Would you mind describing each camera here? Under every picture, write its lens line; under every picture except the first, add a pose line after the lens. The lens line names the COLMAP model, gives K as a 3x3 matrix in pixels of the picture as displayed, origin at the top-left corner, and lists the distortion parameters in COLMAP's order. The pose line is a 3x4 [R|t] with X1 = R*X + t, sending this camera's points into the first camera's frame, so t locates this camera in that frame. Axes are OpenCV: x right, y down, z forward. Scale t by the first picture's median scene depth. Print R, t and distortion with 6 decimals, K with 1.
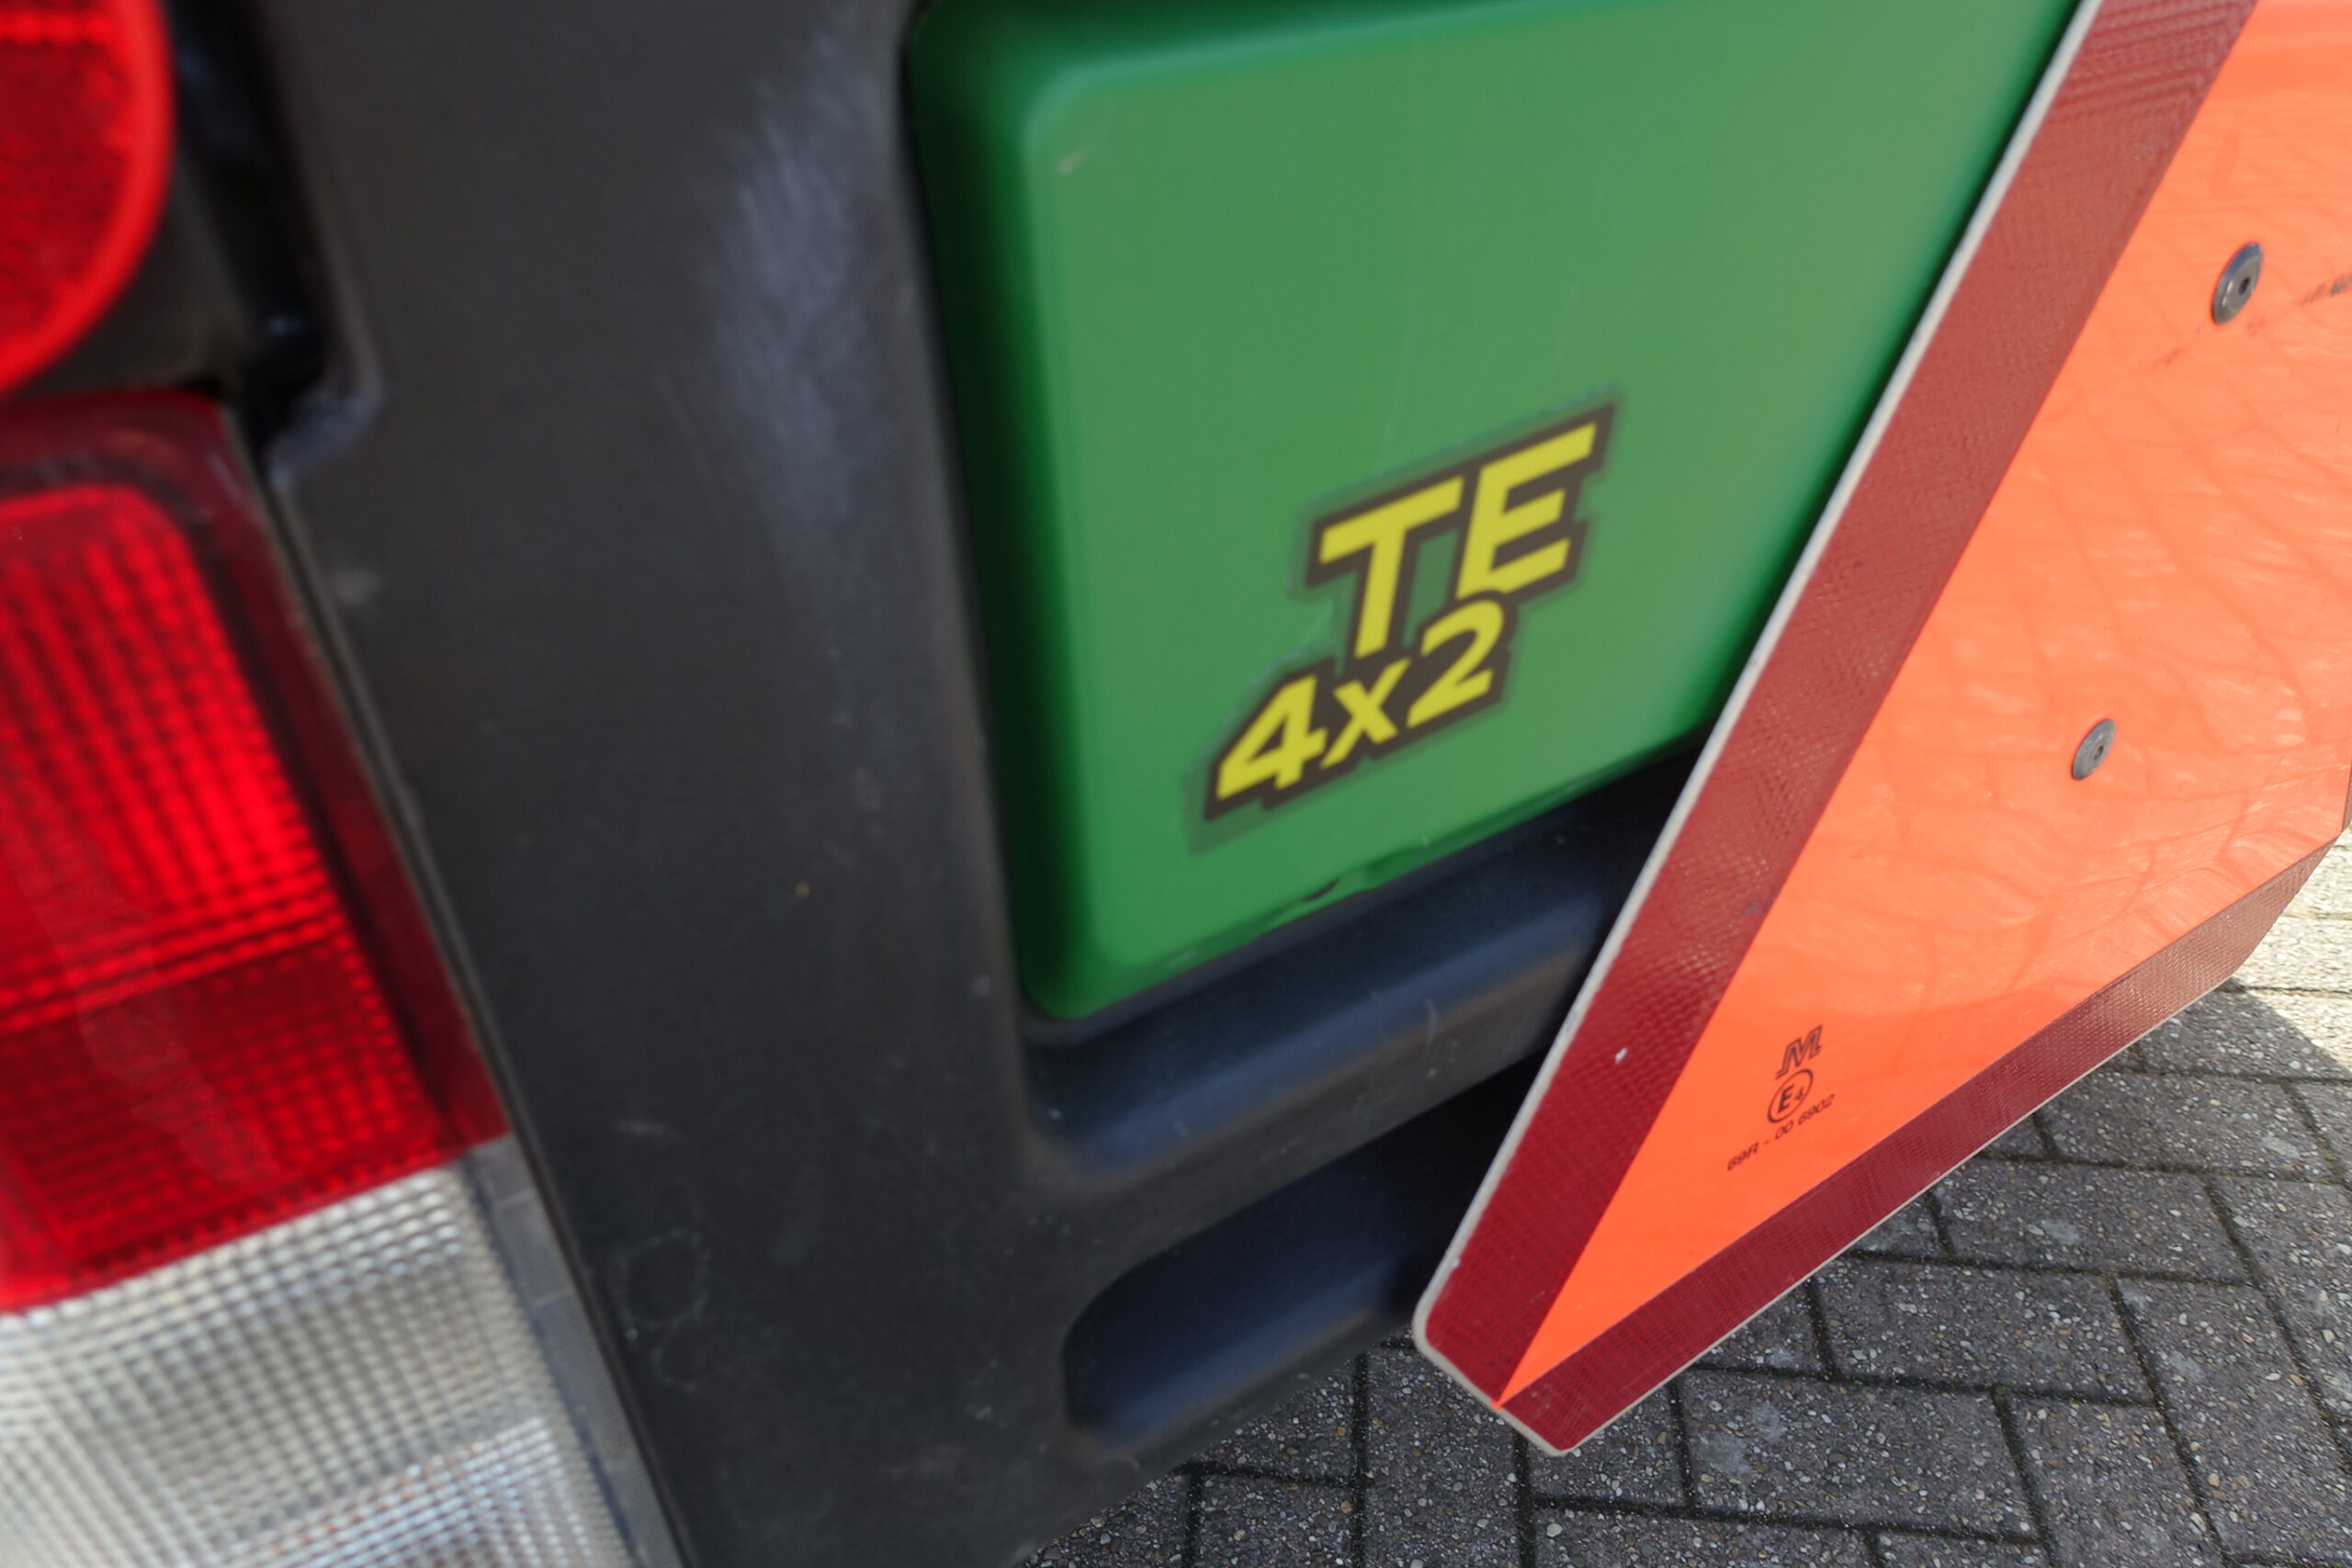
lens RADIAL K [[1616.0, 0, 1178.8], [0, 1616.0, 783.7], [0, 0, 1]] dist [0.002312, -0.004817]
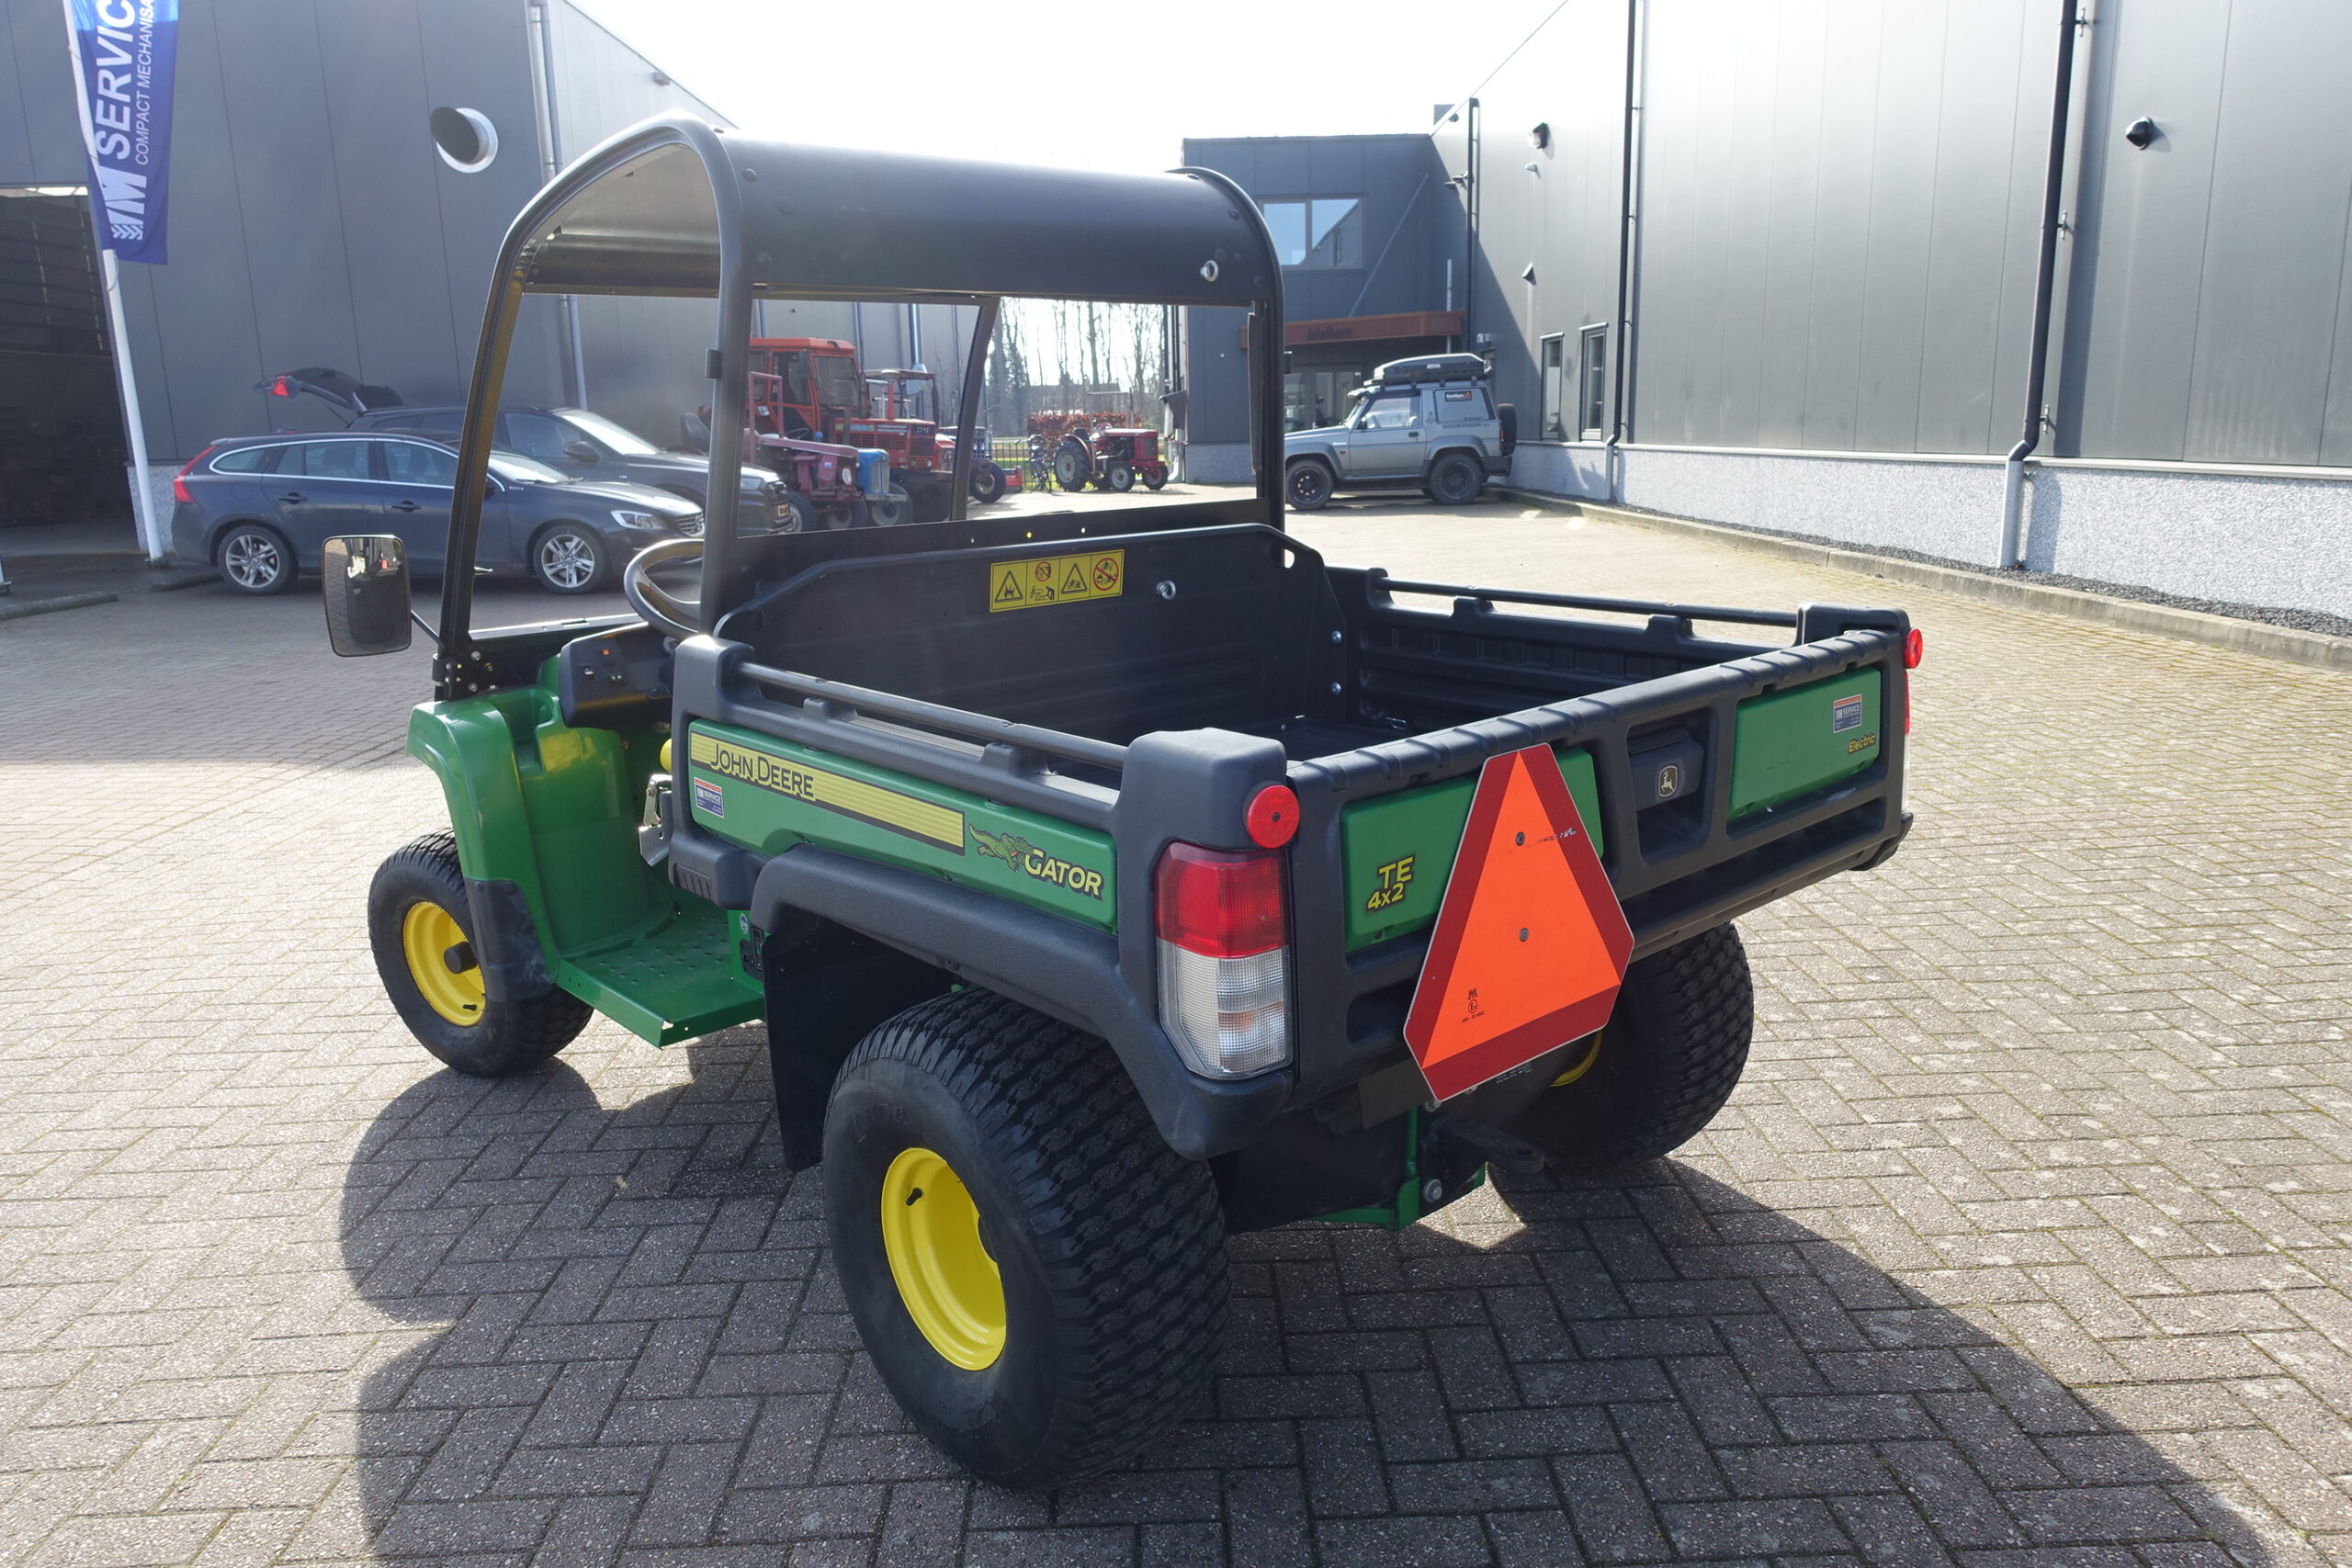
lens RADIAL K [[1616.0, 0, 1178.8], [0, 1616.0, 783.7], [0, 0, 1]] dist [0.002312, -0.004817]
pose [[0.991563, -0.041898, 0.122667, -0.368944], [0.088002, 0.912410, -0.399704, 0.509203], [-0.095176, 0.407127, 0.908399, -1.248610]]
